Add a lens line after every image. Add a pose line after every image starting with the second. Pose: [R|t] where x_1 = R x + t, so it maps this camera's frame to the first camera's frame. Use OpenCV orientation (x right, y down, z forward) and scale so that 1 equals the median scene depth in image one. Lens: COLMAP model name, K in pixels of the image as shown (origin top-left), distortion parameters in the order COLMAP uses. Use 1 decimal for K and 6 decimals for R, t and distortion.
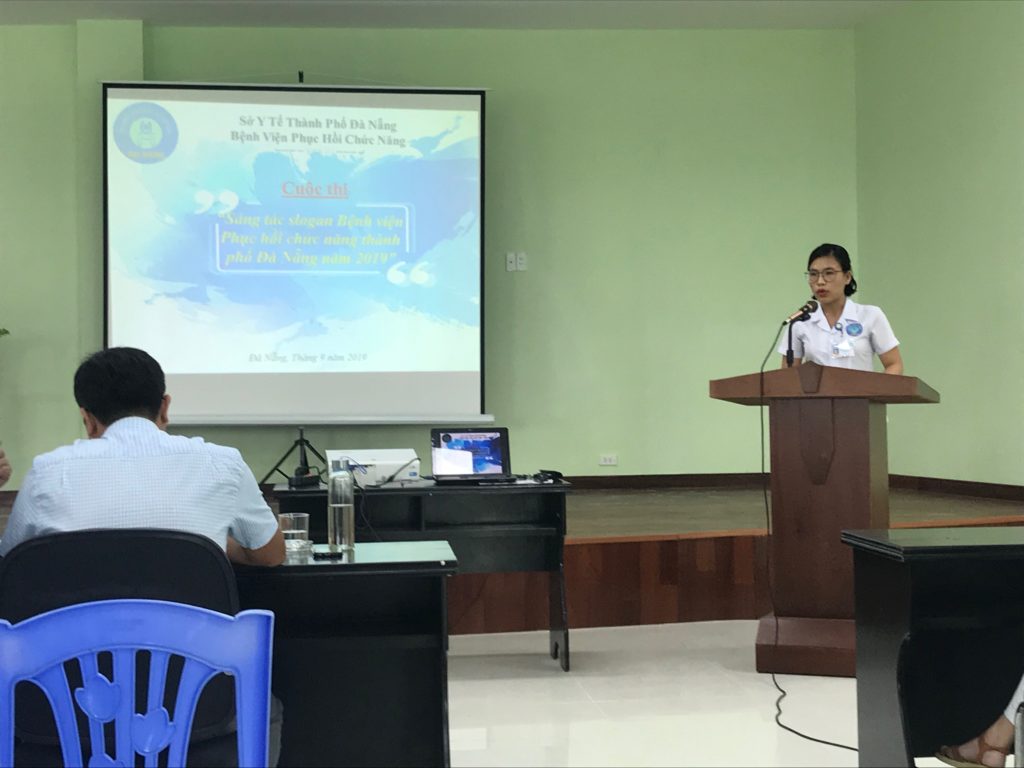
lens RADIAL K [[1699.0, 0, 512.0], [0, 1699.0, 384.0], [0, 0, 1]] dist [0.203221, -0.624956]
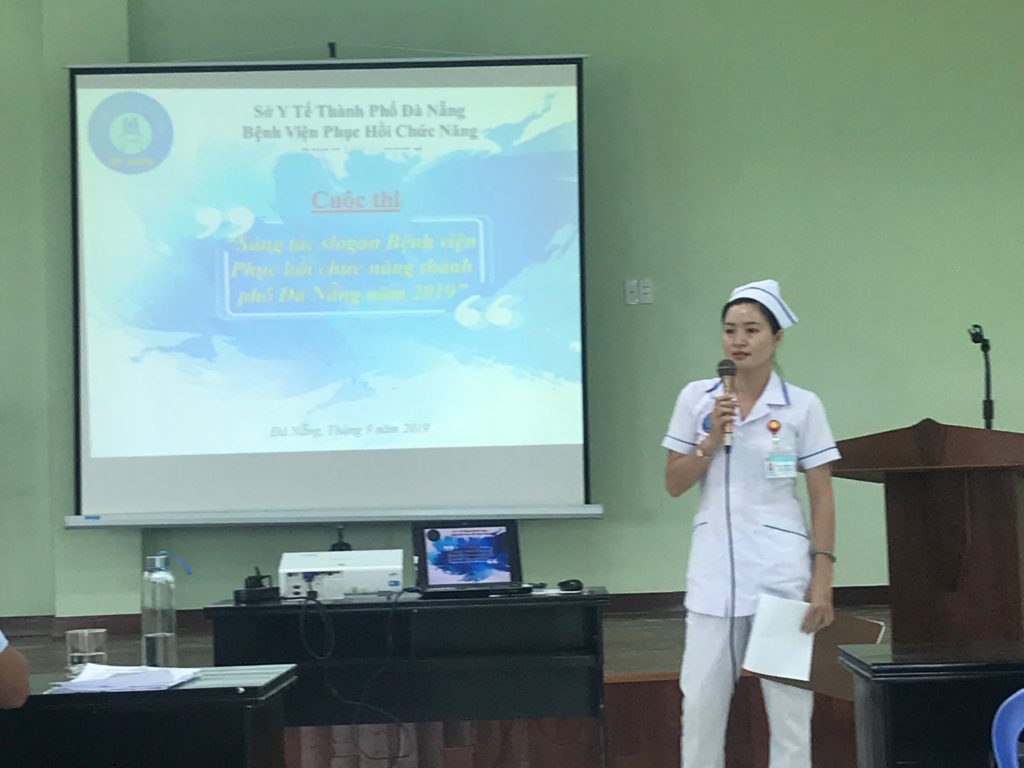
lens RADIAL K [[2434.3, 0, 512.0], [0, 2434.3, 384.0], [0, 0, 1]] dist [0.181951, 0.438198]
pose [[0.992053, -0.022153, -0.123859, 0.079641], [0.017904, 0.999216, -0.035312, 0.003000], [0.124544, 0.032813, 0.991671, -0.029230]]
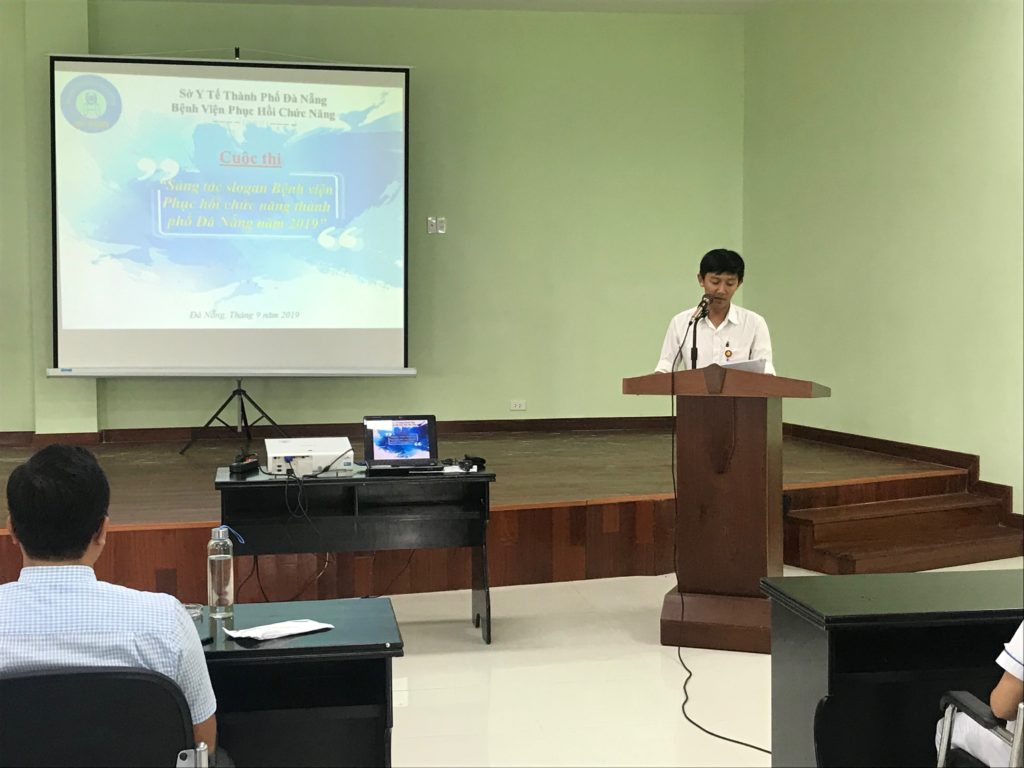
lens RADIAL K [[1482.7, 0, 512.0], [0, 1482.7, 384.0], [0, 0, 1]] dist [0.174500, -0.627757]
pose [[0.998076, 0.005928, 0.061714, -0.008041], [-0.010372, 0.997355, 0.071937, -0.041828], [-0.061124, -0.072438, 0.995498, 0.040373]]
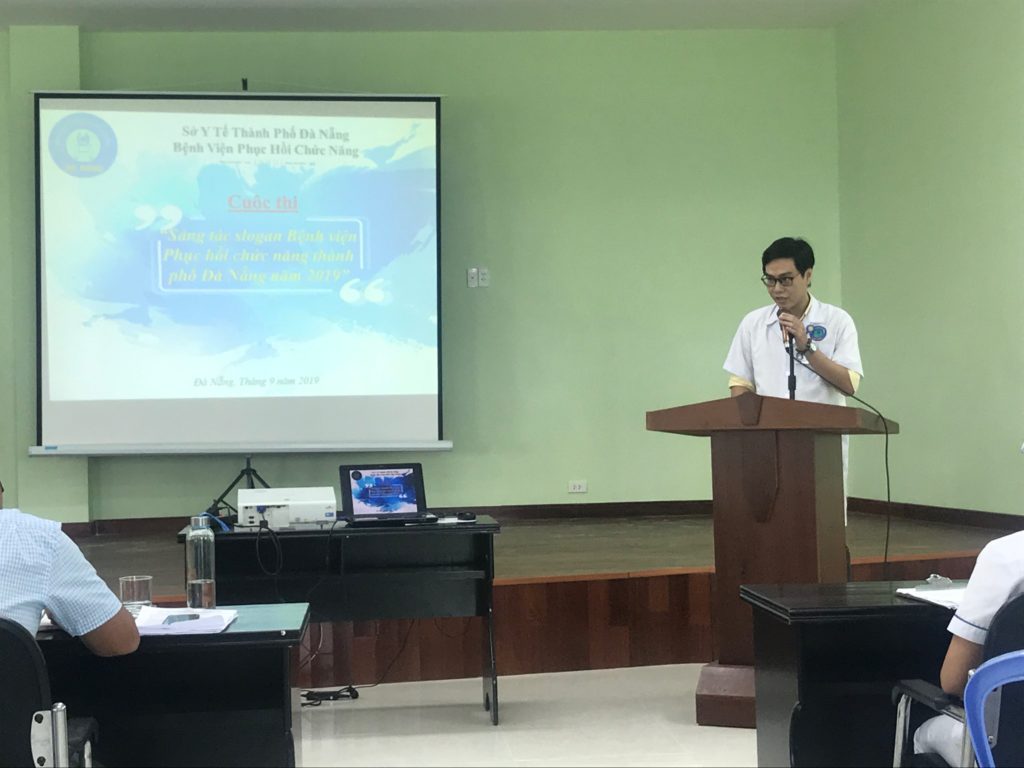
lens RADIAL K [[1787.3, 0, 512.0], [0, 1787.3, 384.0], [0, 0, 1]] dist [0.172858, -0.295223]
pose [[0.999861, -0.007547, -0.014865, 0.036397], [0.007488, 0.999964, -0.004057, -0.008997], [0.014895, 0.003945, 0.999881, 0.010086]]
